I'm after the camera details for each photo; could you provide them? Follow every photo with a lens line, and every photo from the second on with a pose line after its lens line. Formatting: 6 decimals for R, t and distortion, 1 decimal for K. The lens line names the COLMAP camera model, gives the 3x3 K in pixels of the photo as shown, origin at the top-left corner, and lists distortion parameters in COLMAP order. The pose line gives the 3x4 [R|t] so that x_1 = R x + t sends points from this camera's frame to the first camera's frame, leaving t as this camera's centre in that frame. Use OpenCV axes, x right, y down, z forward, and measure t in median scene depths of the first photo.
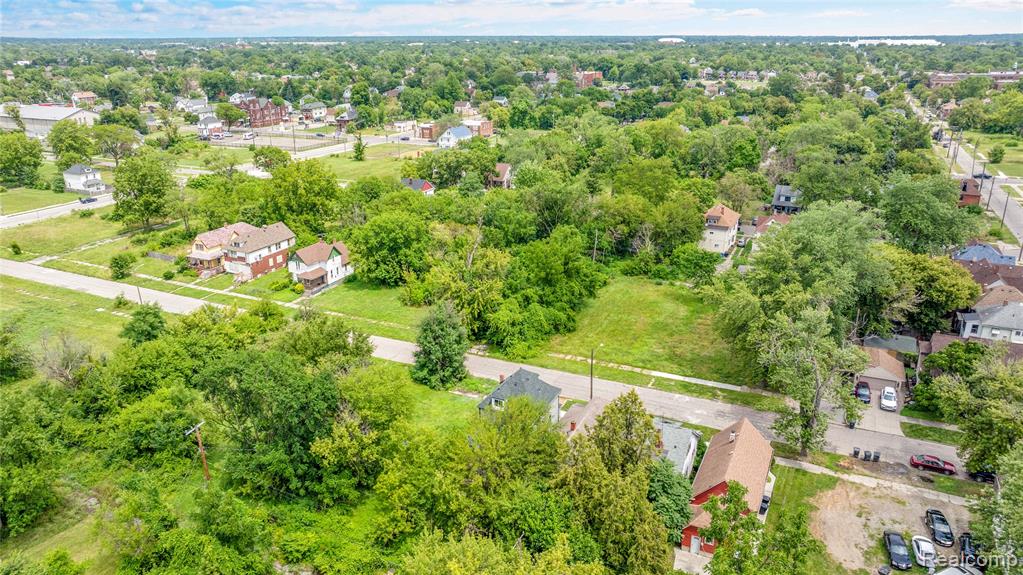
lens RADIAL K [[727.9, 0, 511.5], [0, 727.9, 287.5], [0, 0, 1]] dist [-0.025626, 0.009096]
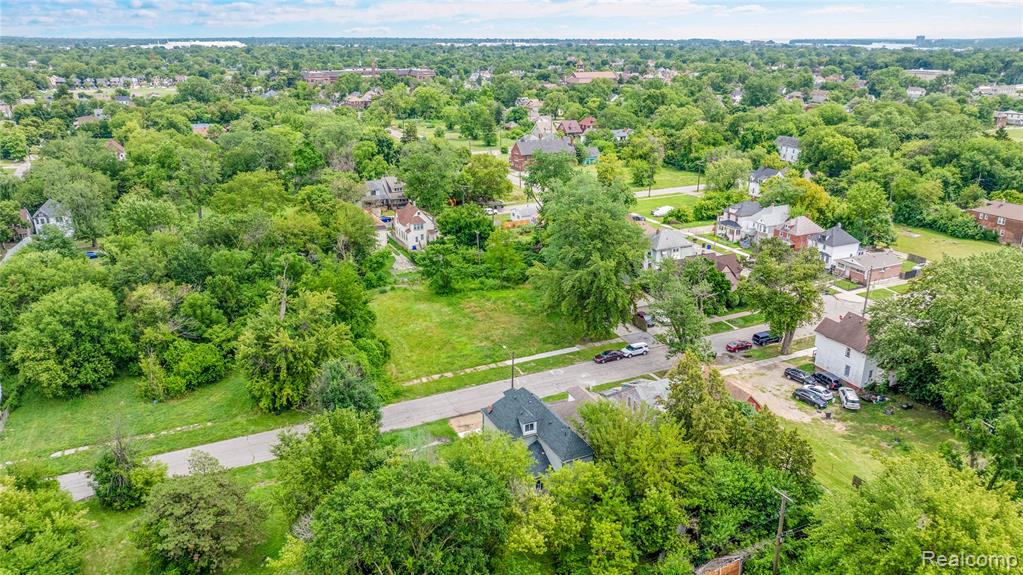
lens RADIAL K [[727.9, 0, 511.5], [0, 727.9, 287.5], [0, 0, 1]] dist [-0.025626, 0.009096]
pose [[0.632080, -0.249860, 0.733515, -0.378076], [0.251843, 0.961441, 0.110483, -0.070241], [-0.732837, 0.114897, 0.670633, 0.199411]]
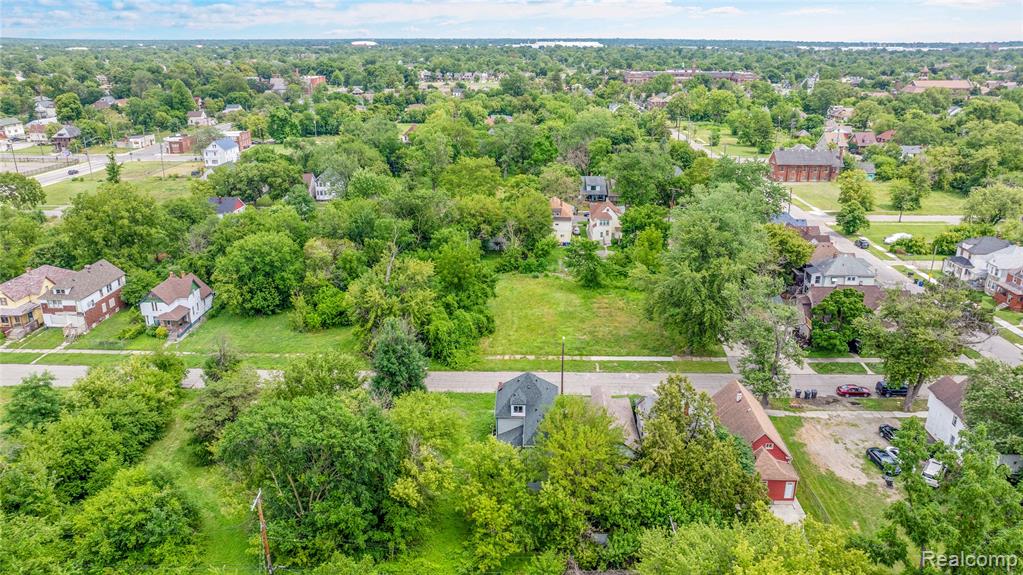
lens RADIAL K [[727.9, 0, 511.5], [0, 727.9, 287.5], [0, 0, 1]] dist [-0.025626, 0.009096]
pose [[0.916426, -0.126159, 0.379800, -0.211730], [0.127590, 0.991594, 0.021517, -0.015650], [-0.379322, 0.028740, 0.924818, 0.044320]]
